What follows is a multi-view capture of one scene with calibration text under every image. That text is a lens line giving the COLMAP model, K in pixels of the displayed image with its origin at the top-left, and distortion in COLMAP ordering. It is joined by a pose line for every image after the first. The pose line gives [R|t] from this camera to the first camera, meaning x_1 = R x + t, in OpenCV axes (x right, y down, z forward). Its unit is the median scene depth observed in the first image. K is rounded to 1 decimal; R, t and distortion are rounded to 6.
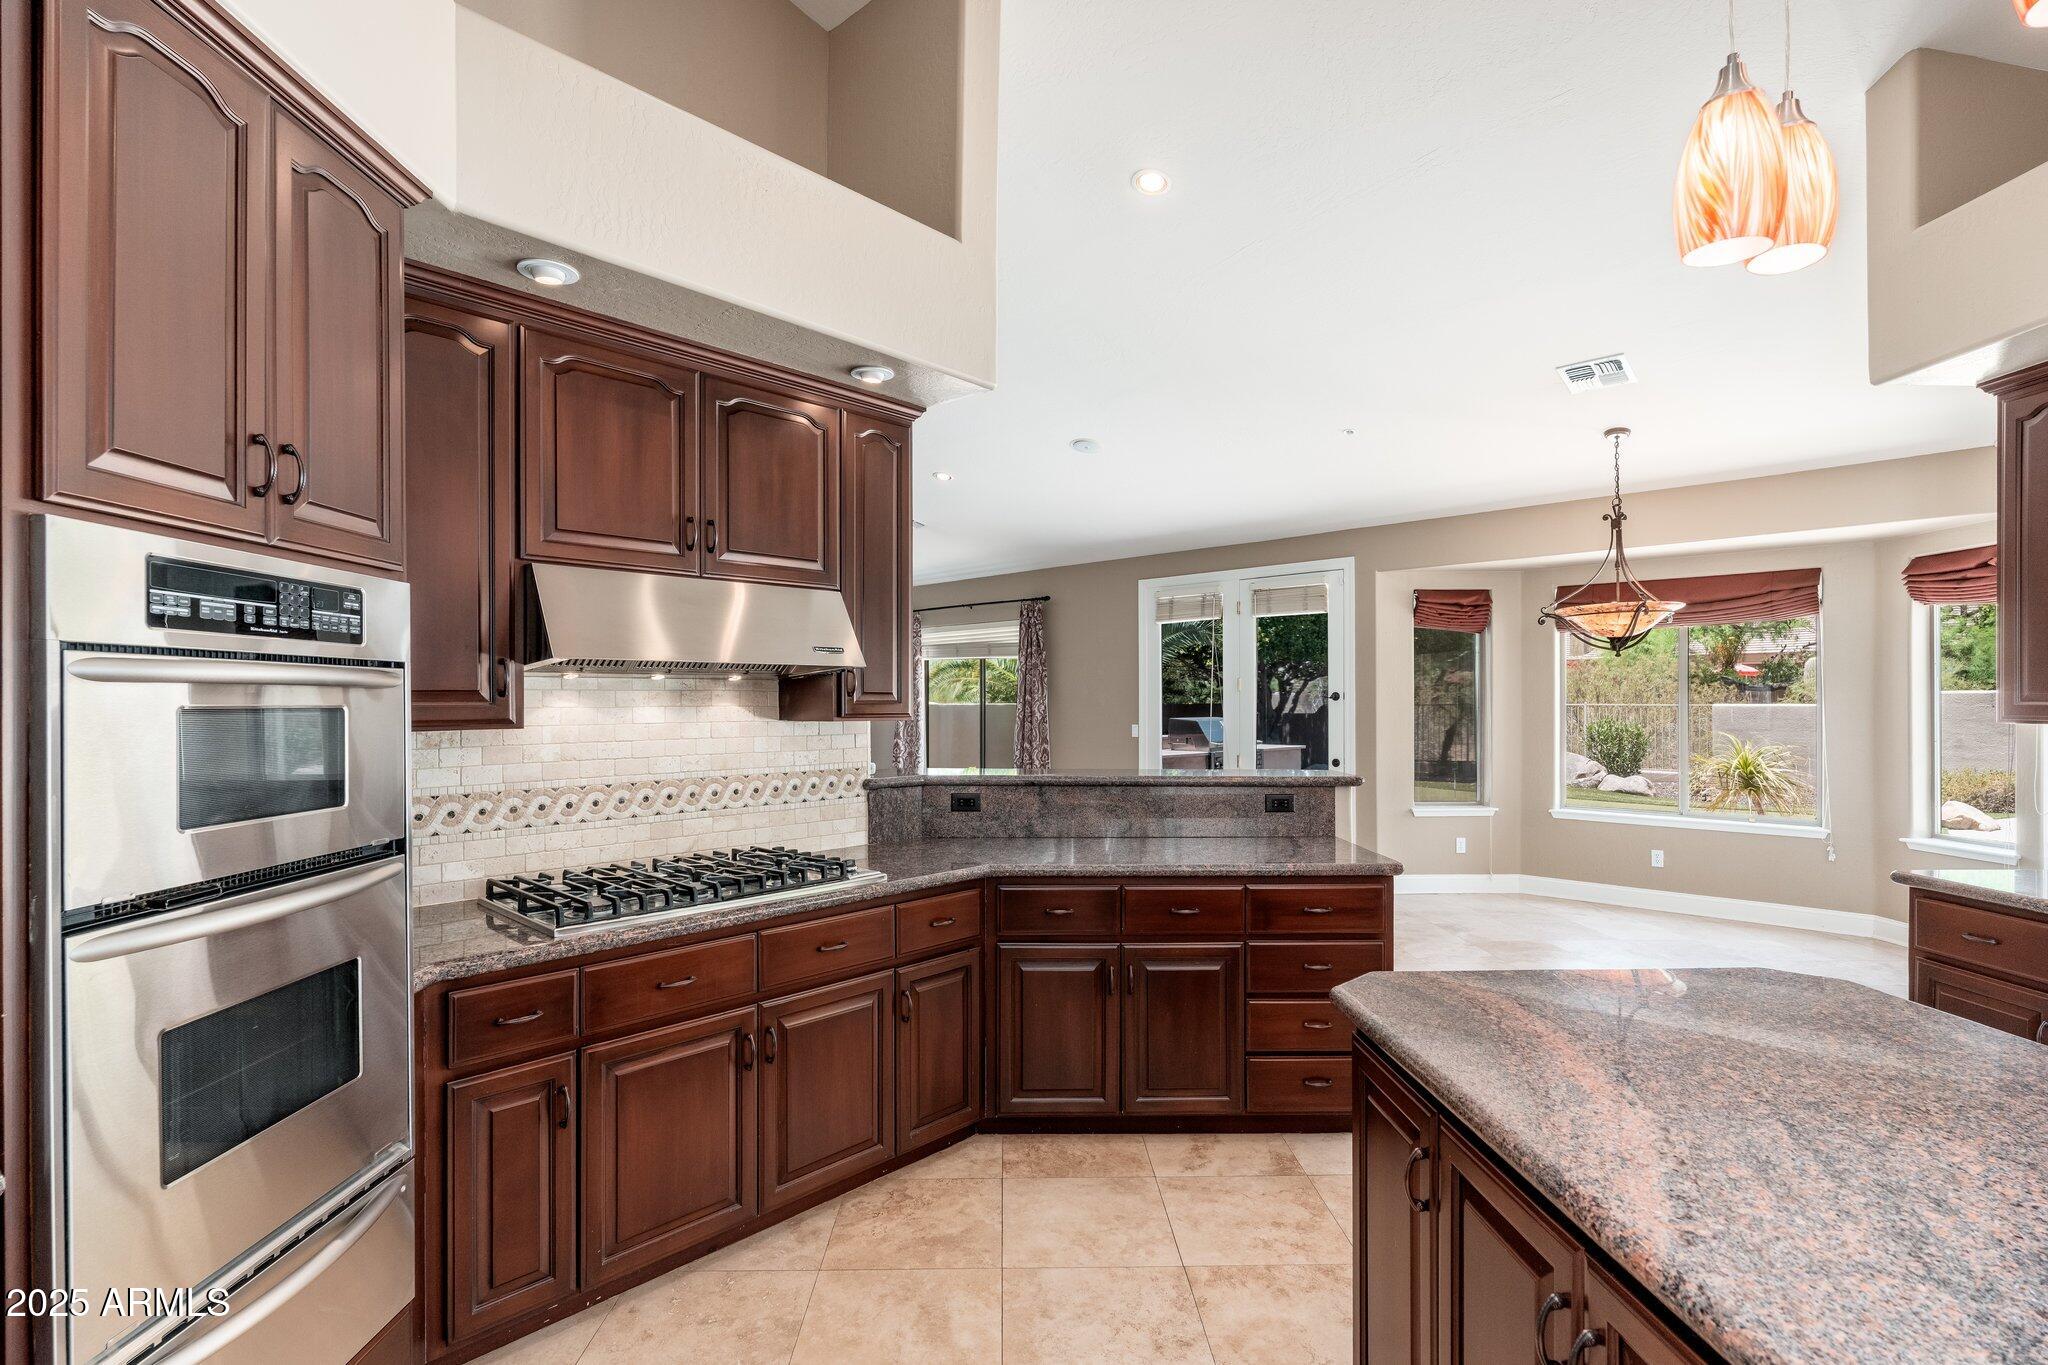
lens RADIAL K [[967.2, 0, 1018.9], [0, 967.2, 698.6], [0, 0, 1]] dist [-0.003425, -0.000125]
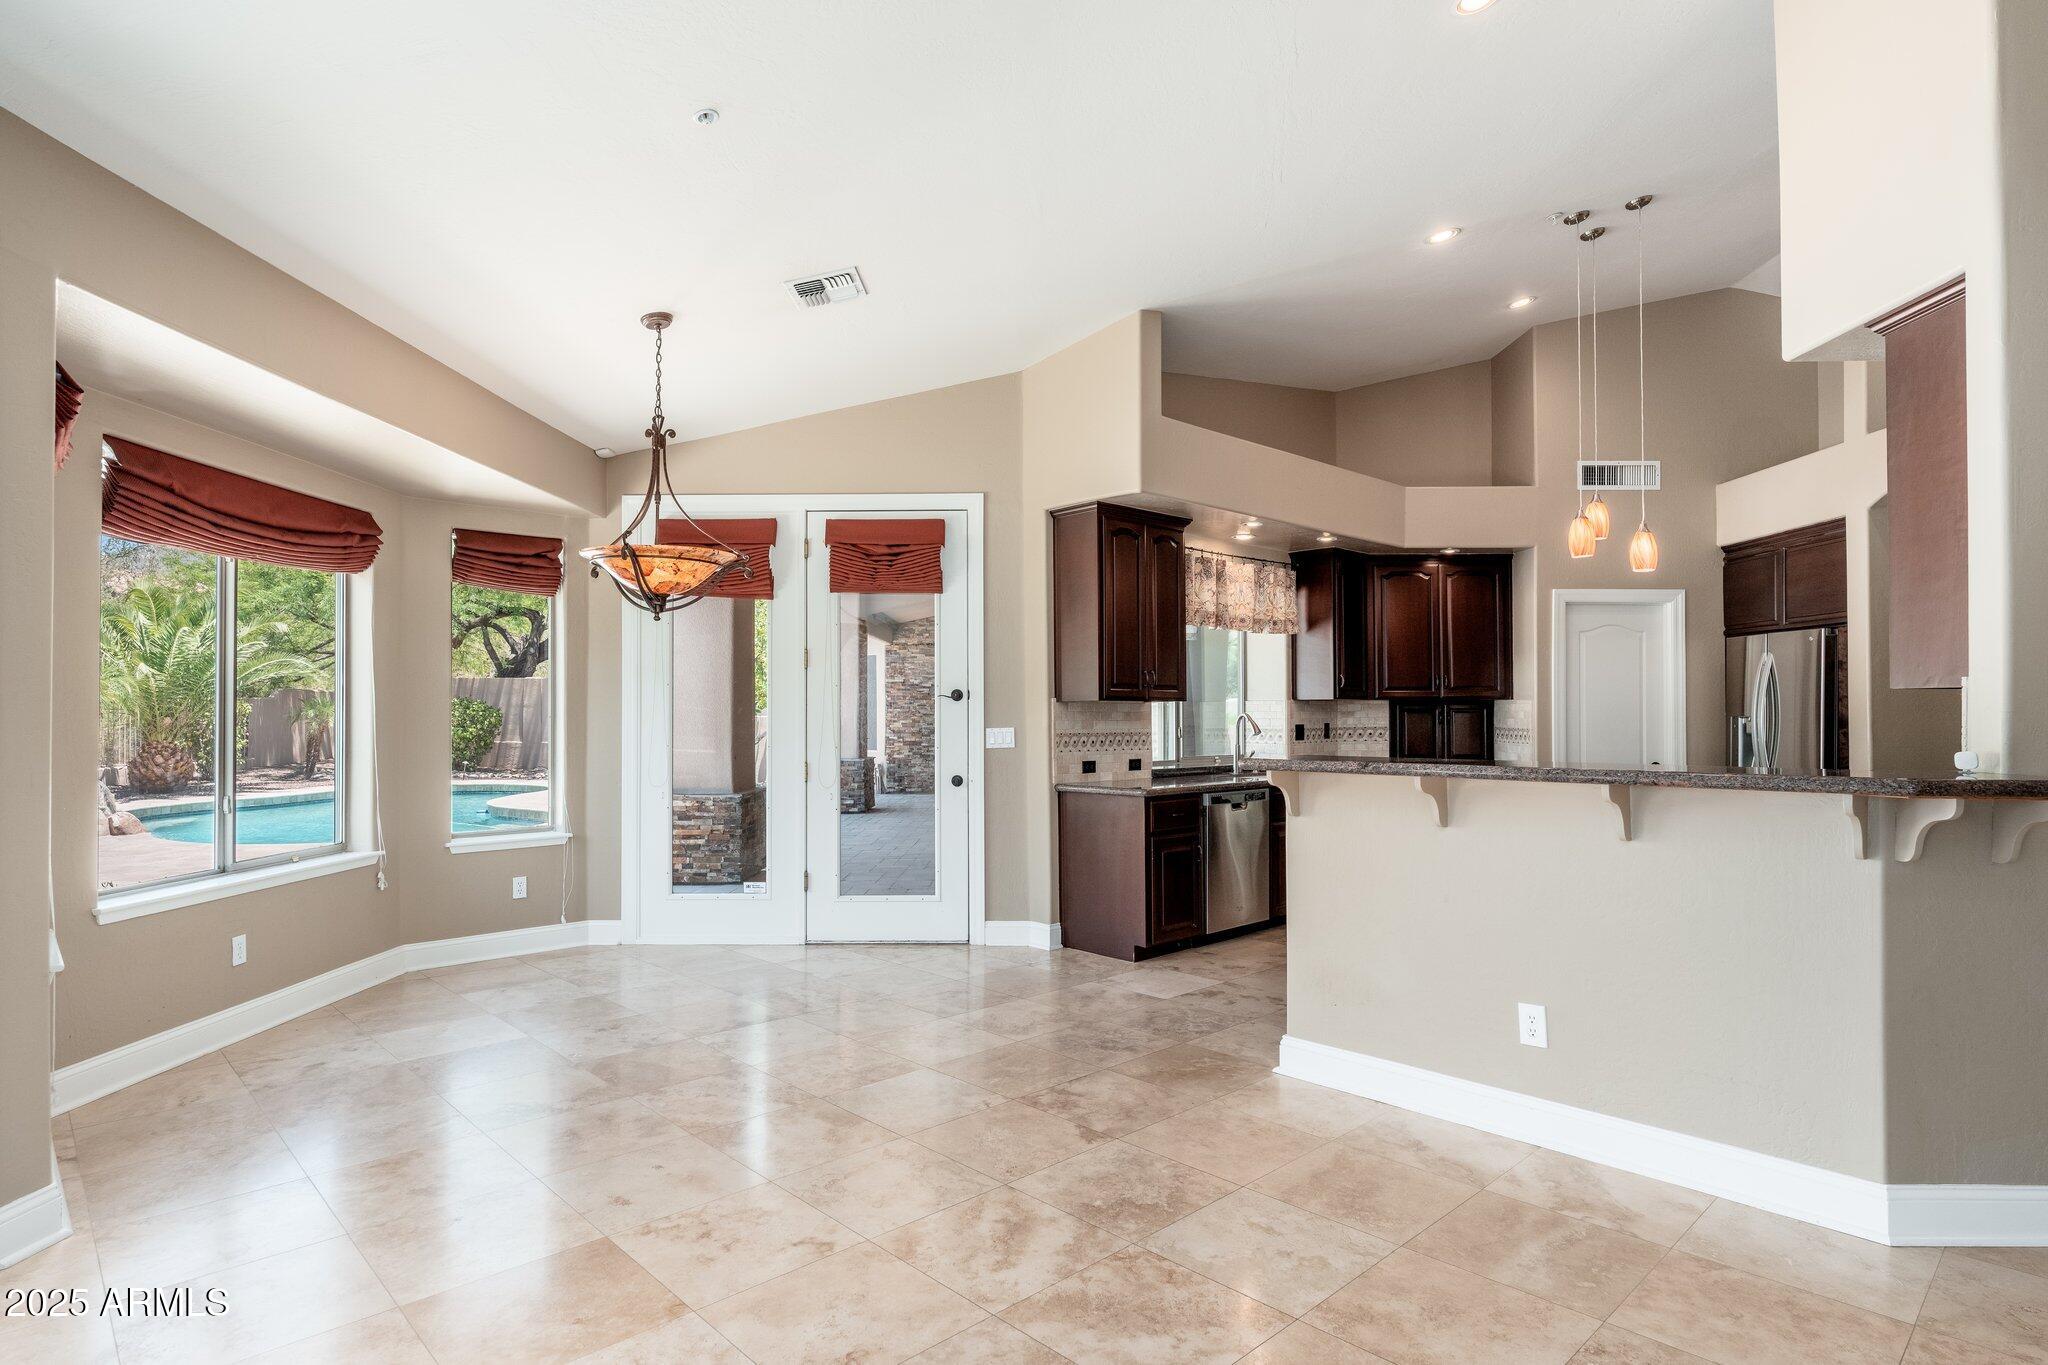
lens RADIAL K [[1091.1, 0, 1024.0], [0, 1091.1, 682.5], [0, 0, 1]] dist [-0.002785, -0.000724]
pose [[-0.677278, 0.020562, 0.735440, -0.202482], [-0.001271, 0.999575, -0.029117, 0.030618], [-0.735726, -0.020656, -0.676964, 1.502757]]
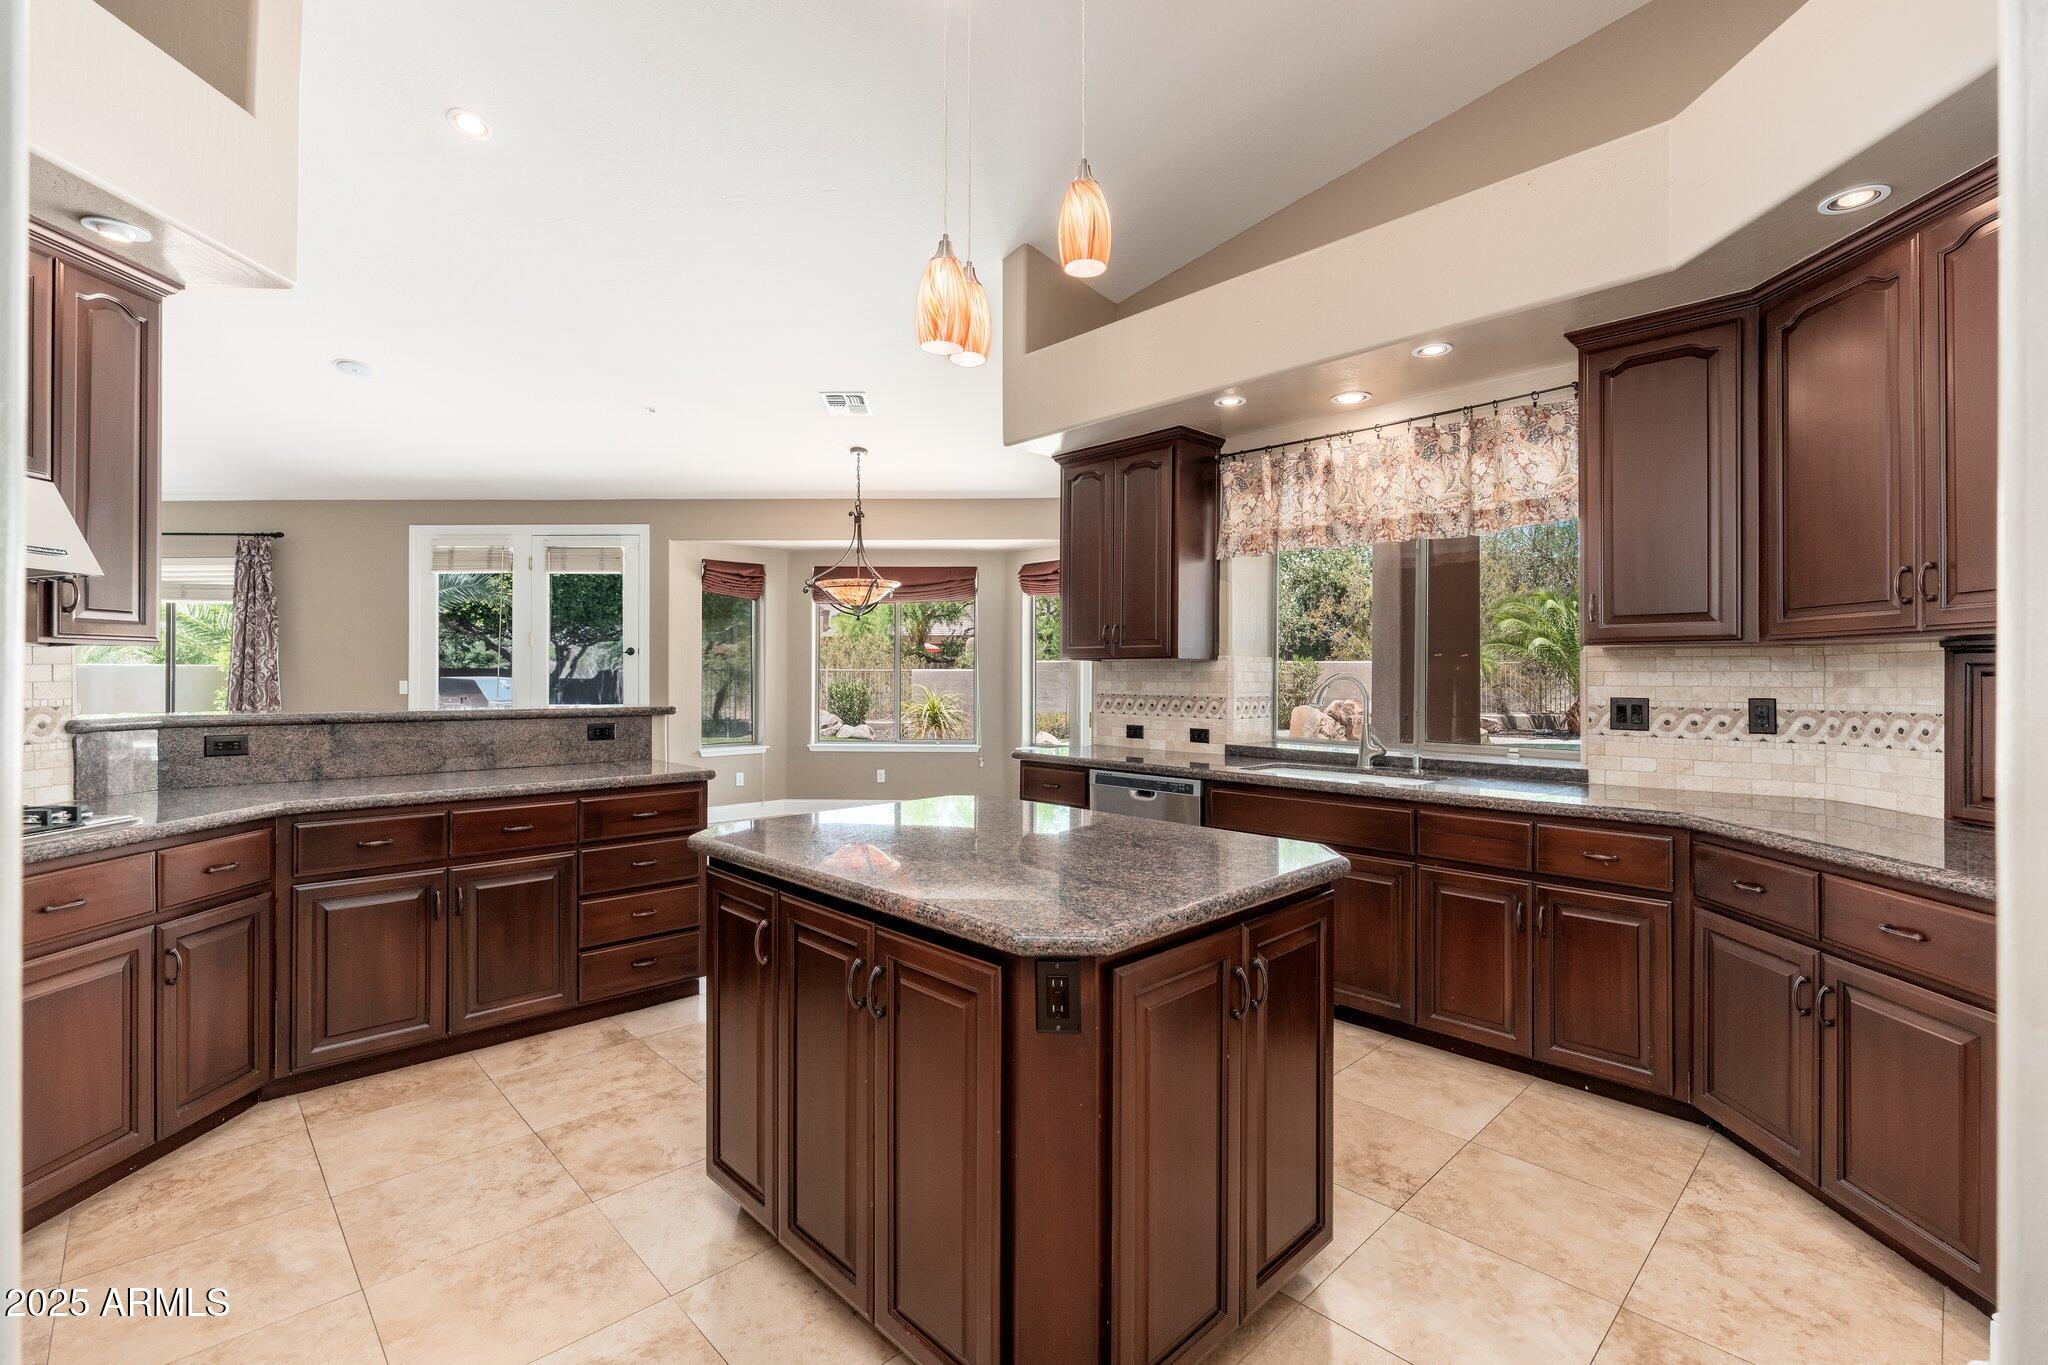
lens RADIAL K [[907.3, 0, 1023.8], [0, 907.3, 668.9], [0, 0, 1]] dist [-0.002619, -0.000397]
pose [[0.732888, 0.005229, 0.680330, -0.063505], [-0.004547, 0.999986, -0.002787, 0.027848], [-0.680334, -0.001051, 0.732901, -0.070475]]
